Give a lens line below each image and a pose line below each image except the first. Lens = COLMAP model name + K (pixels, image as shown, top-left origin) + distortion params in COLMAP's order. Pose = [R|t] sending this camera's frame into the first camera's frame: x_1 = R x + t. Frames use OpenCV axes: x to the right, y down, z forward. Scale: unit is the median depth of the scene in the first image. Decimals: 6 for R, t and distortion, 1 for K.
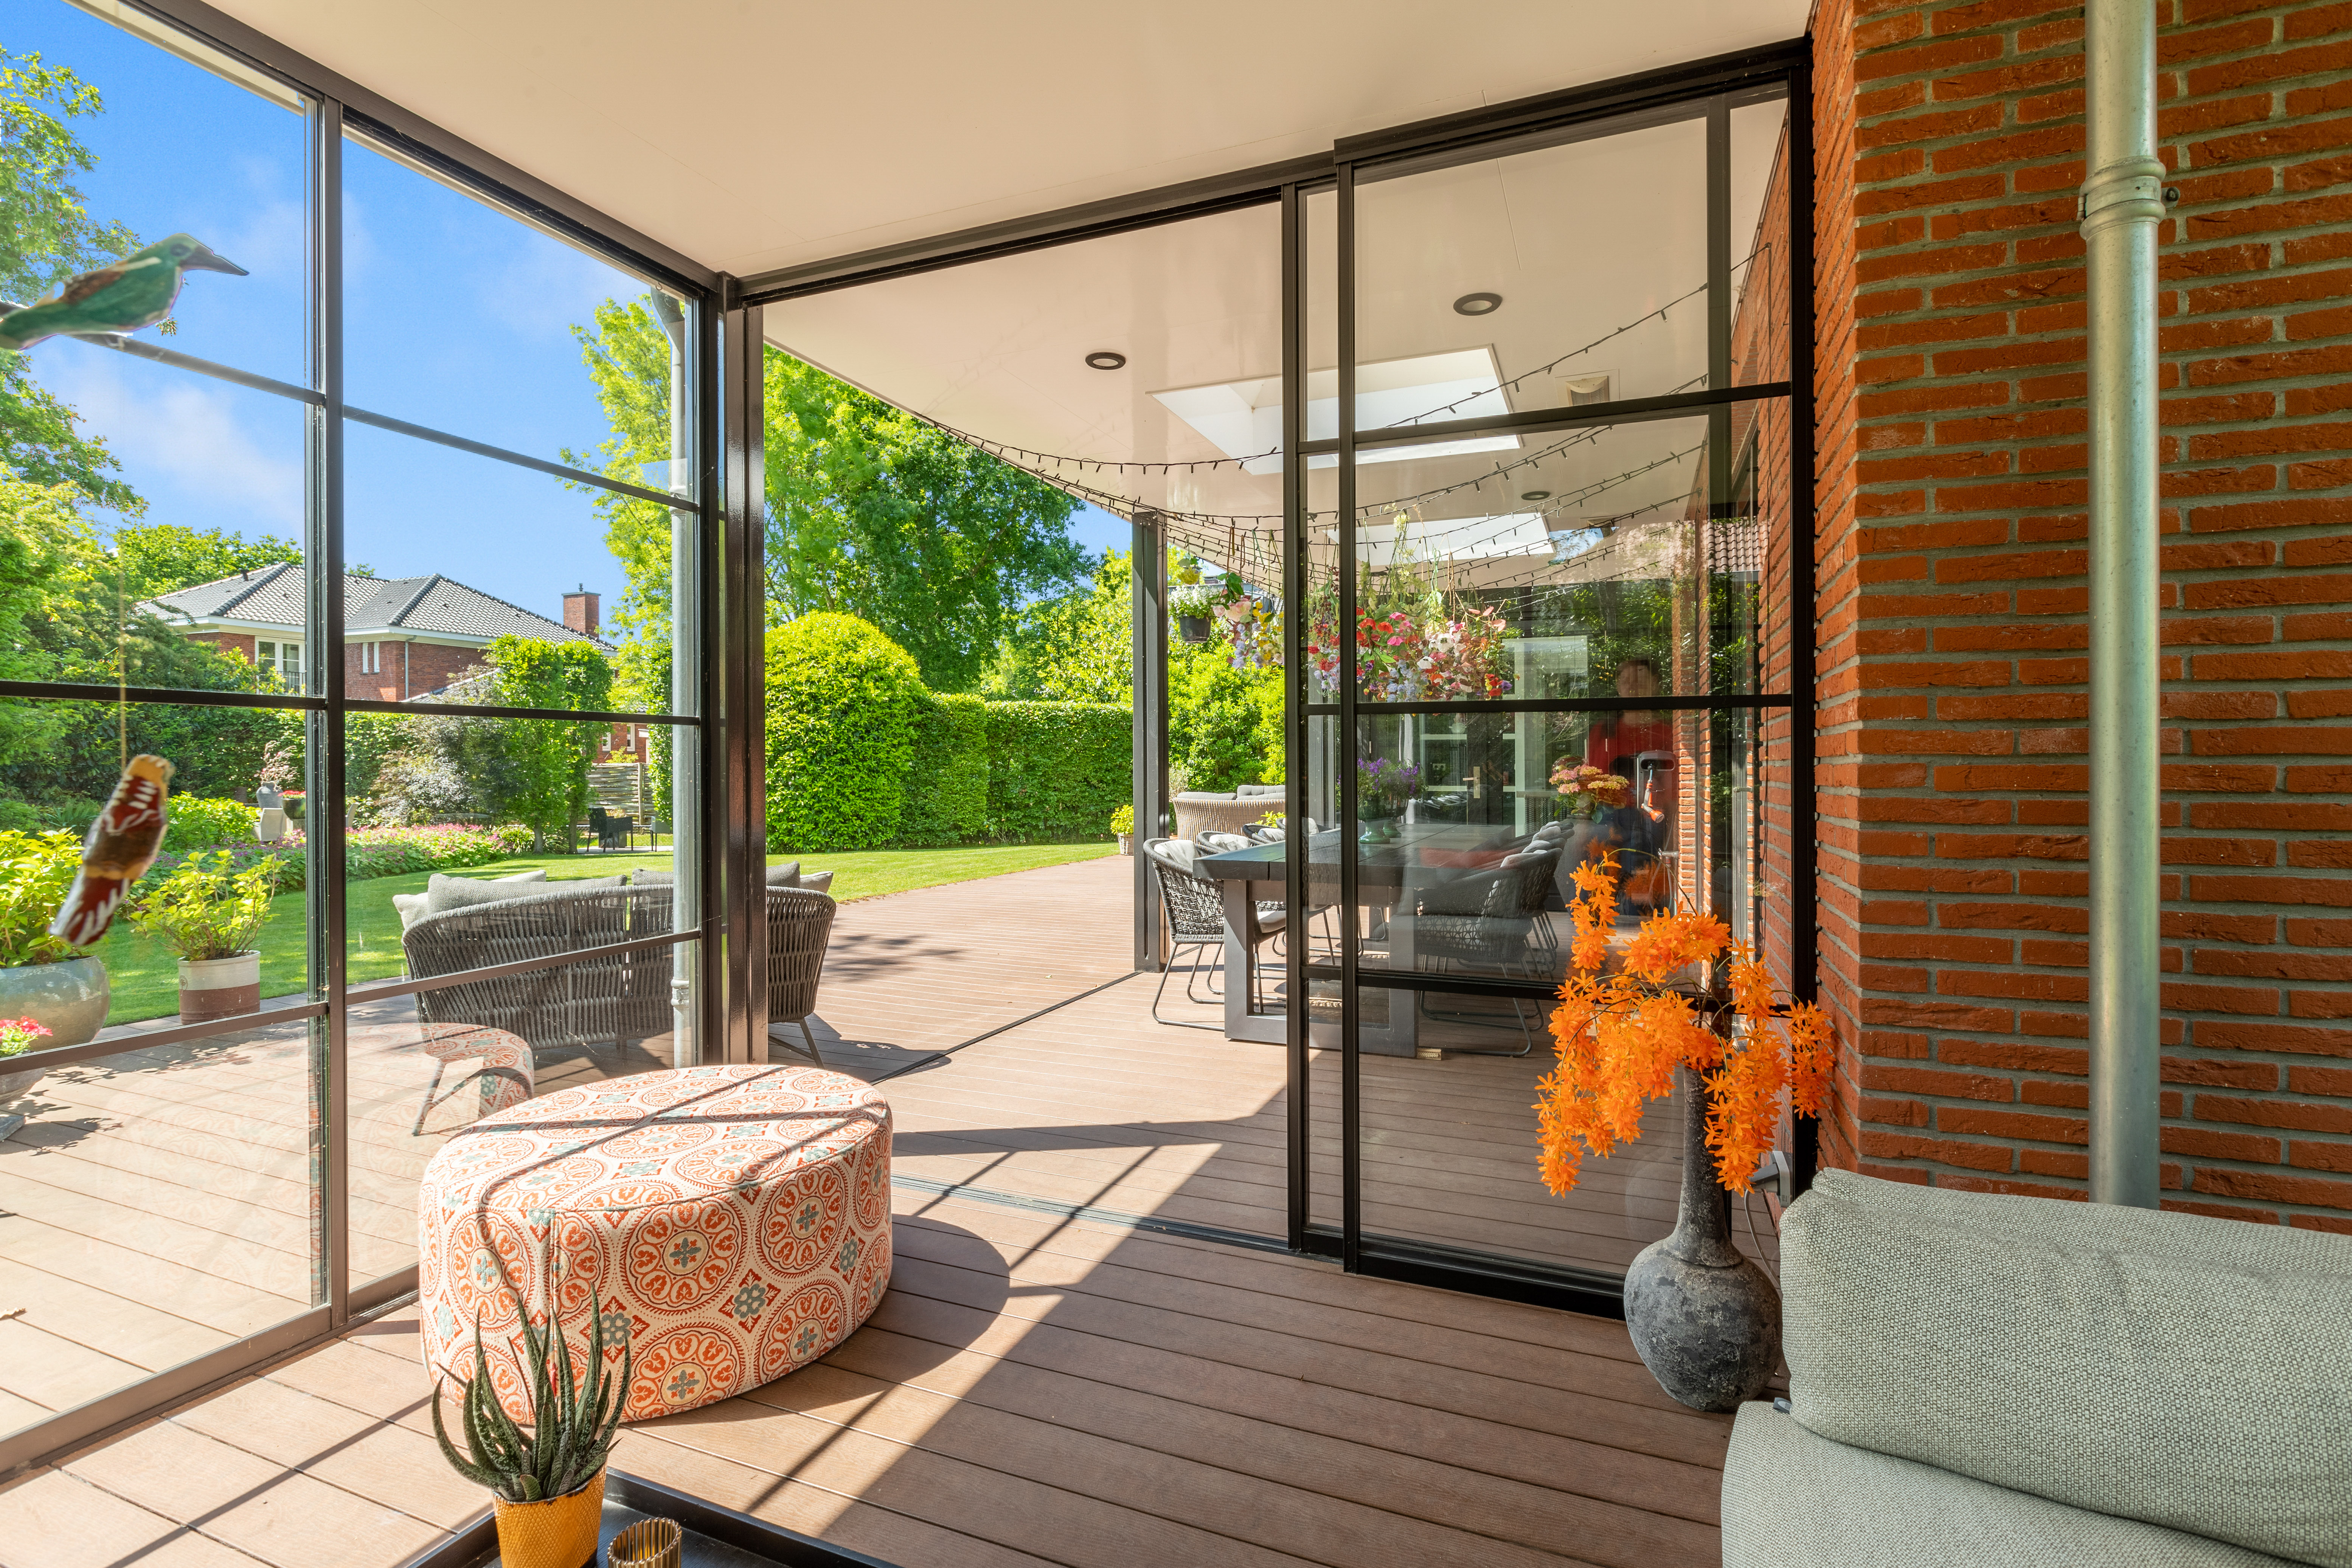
lens RADIAL K [[1072.2, 0, 1175.9], [0, 1072.2, 774.2], [0, 0, 1]] dist [0.000340, -0.000106]
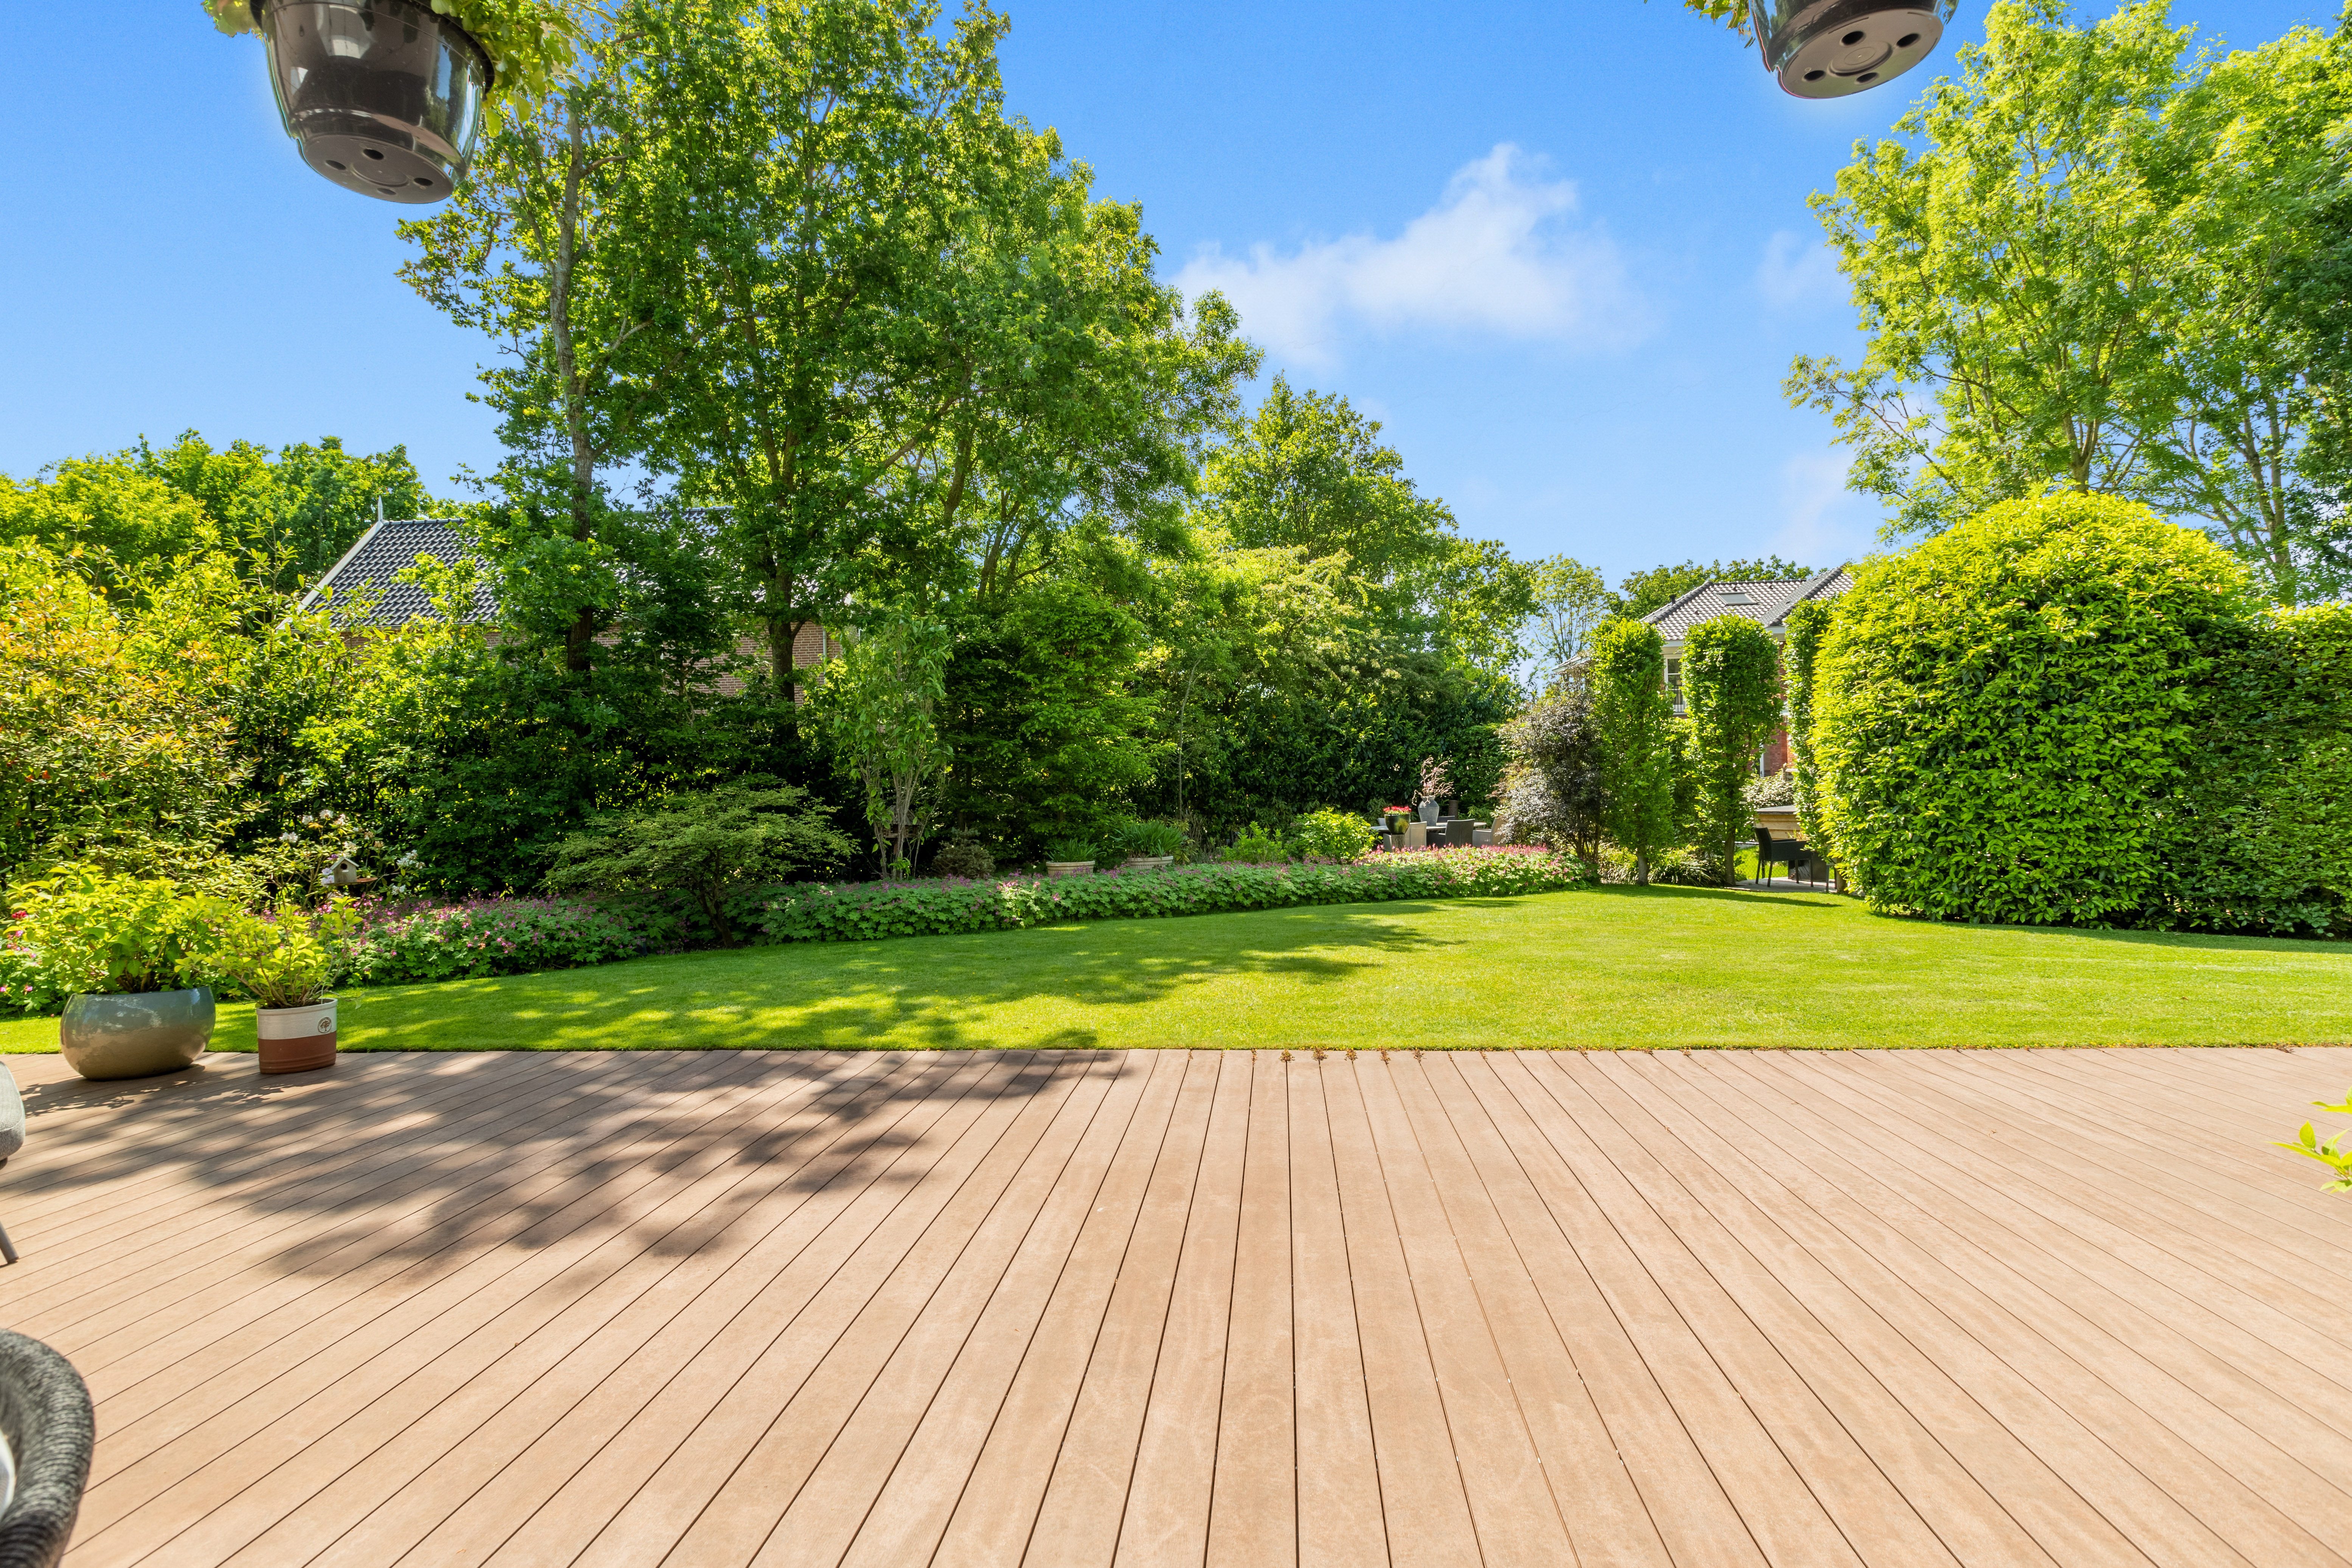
lens RADIAL K [[1072.2, 0, 1177.4], [0, 1072.2, 791.5], [0, 0, 1]] dist [0.000340, -0.000106]
pose [[0.282018, 0.000832, -0.959409, 0.094674], [0.013638, 0.999895, 0.004876, -0.004571], [0.959312, -0.014460, 0.281977, 0.430019]]
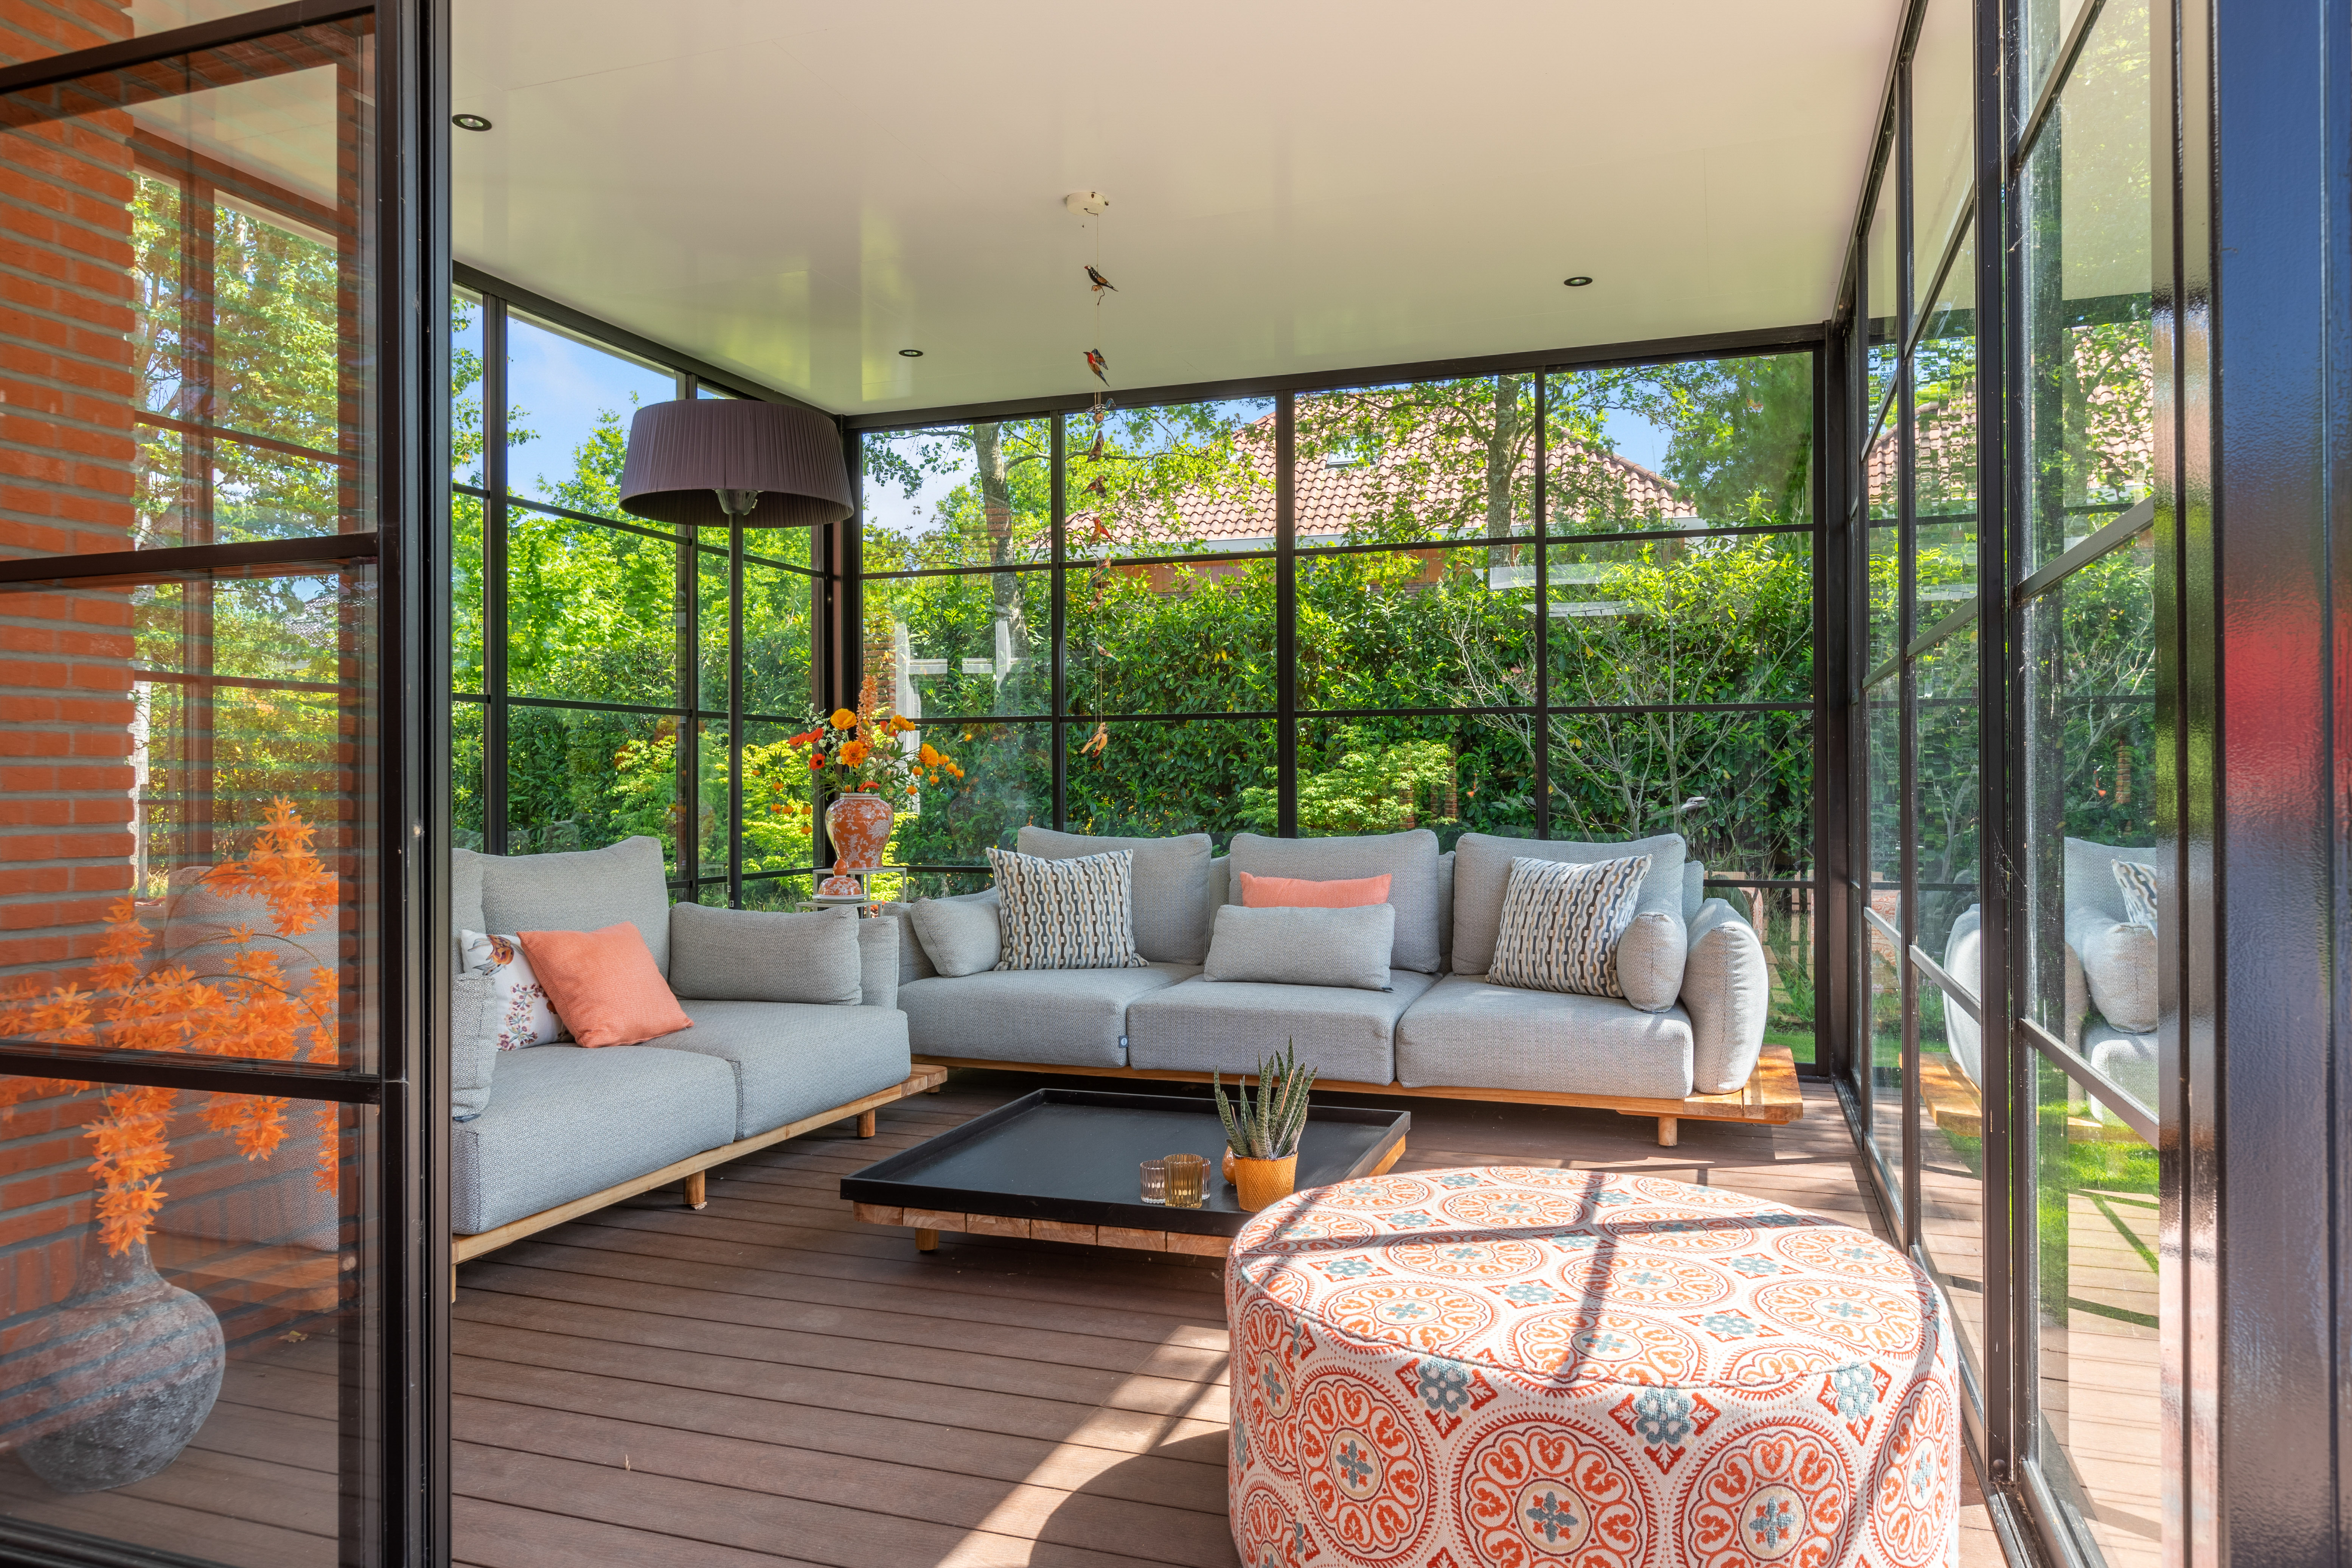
lens RADIAL K [[1563.7, 0, 1182.2], [0, 1563.7, 778.8], [0, 0, 1]] dist [-0.000725, 0.000440]
pose [[-0.998454, 0.006056, -0.055247, -0.206525], [0.005245, 0.999876, 0.014815, 0.041752], [0.055329, 0.014503, -0.998363, 1.968573]]
